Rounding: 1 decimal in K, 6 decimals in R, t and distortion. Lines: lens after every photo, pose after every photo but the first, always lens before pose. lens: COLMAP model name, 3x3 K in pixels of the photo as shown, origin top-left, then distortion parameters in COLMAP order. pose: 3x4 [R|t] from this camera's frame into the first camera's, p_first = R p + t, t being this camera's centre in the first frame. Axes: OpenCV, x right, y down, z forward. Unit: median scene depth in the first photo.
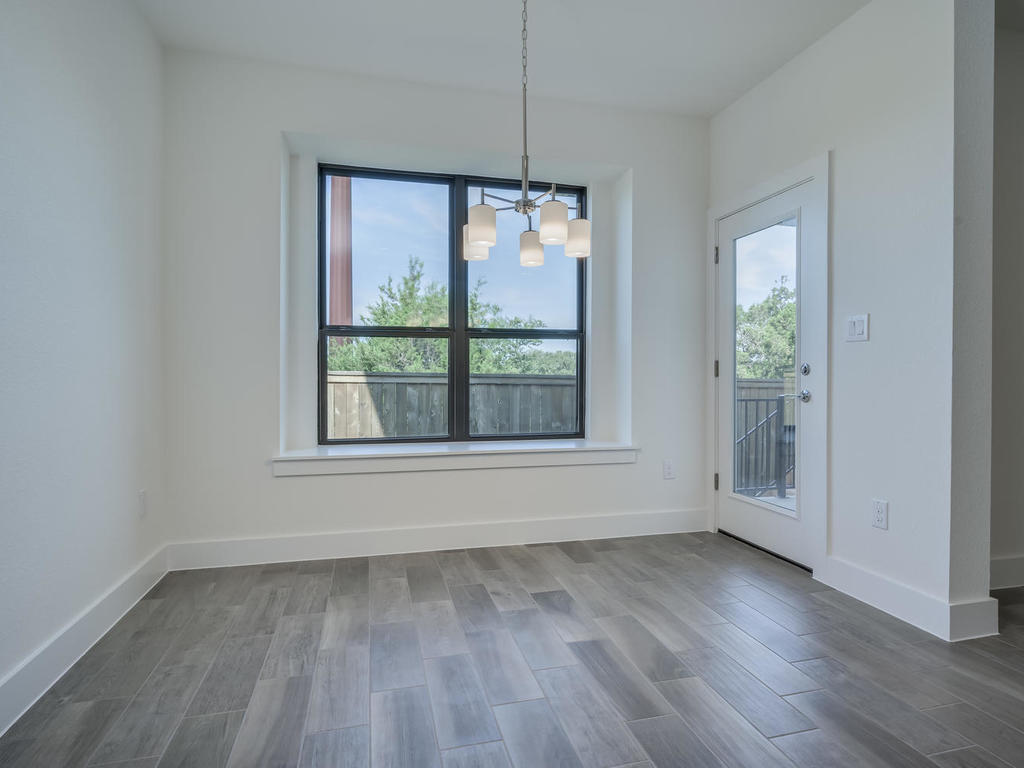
lens RADIAL K [[554.9, 0, 516.5], [0, 554.9, 381.0], [0, 0, 1]] dist [0.001029, -0.000998]
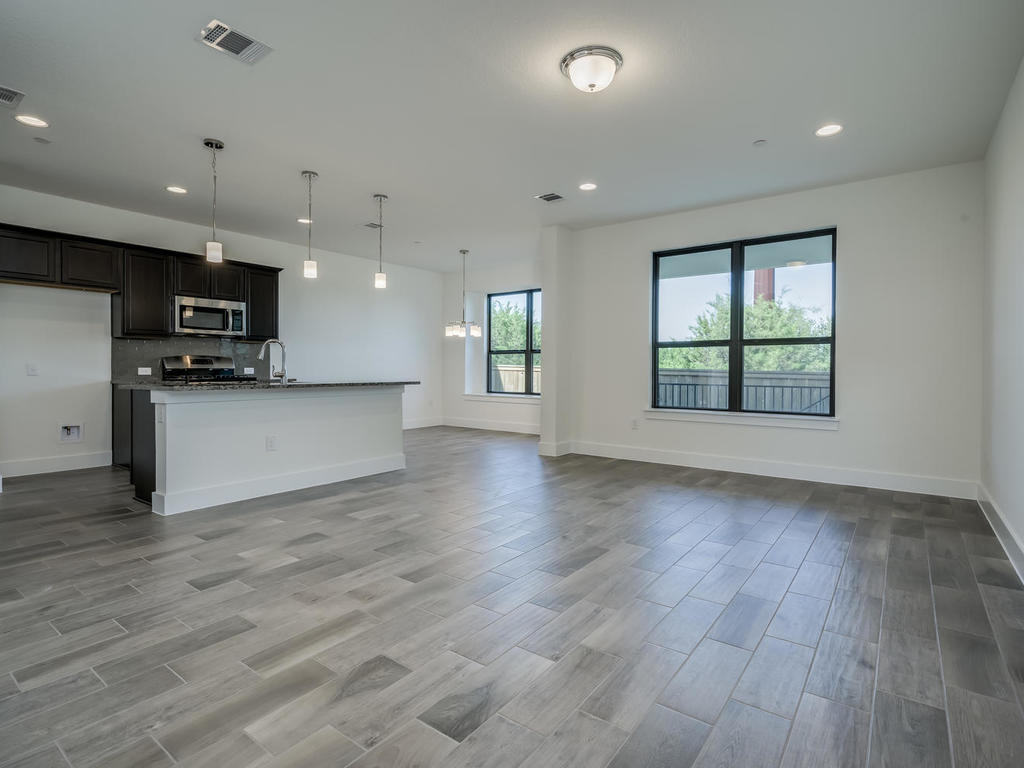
lens RADIAL K [[522.9, 0, 512.3], [0, 522.9, 374.5], [0, 0, 1]] dist [0.000711, 0.000794]
pose [[0.621087, 0.012581, -0.783641, 1.909537], [-0.013646, 0.999893, 0.005238, 0.006040], [0.783623, 0.007441, 0.621192, -0.592176]]
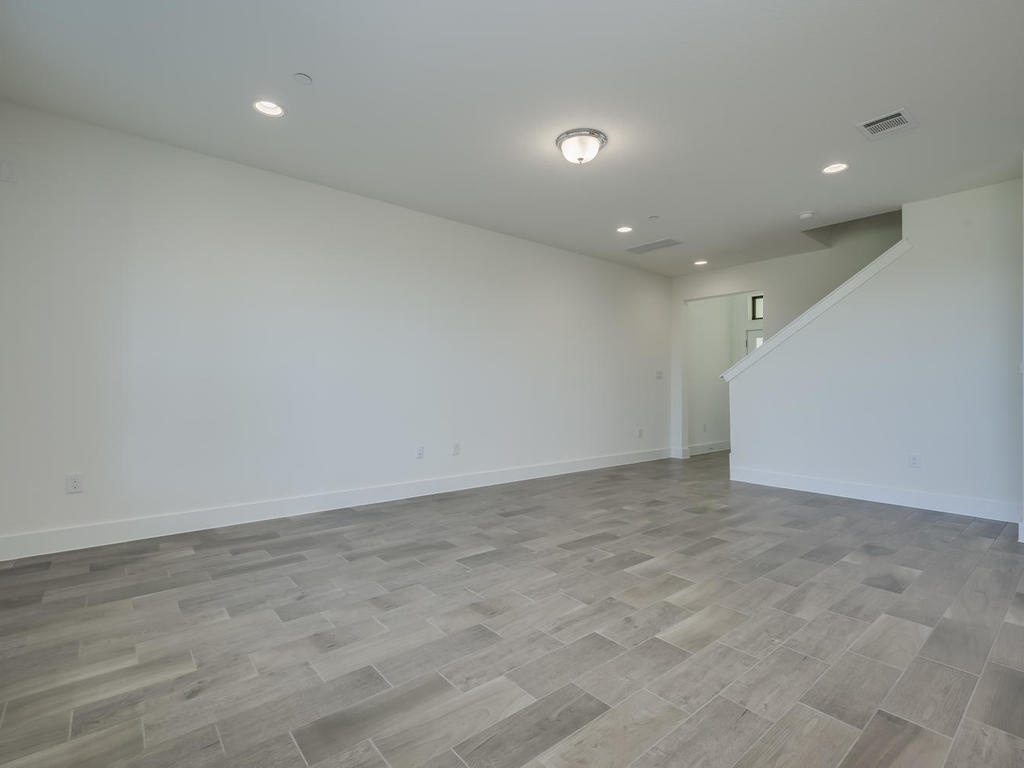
lens RADIAL K [[487.5, 0, 513.1], [0, 487.5, 387.9], [0, 0, 1]] dist [0.011442, -0.000855]
pose [[-0.429460, -0.001079, 0.903085, 0.497872], [0.004473, 0.999984, 0.003321, -0.003732], [-0.903075, 0.005466, -0.429449, 0.576274]]
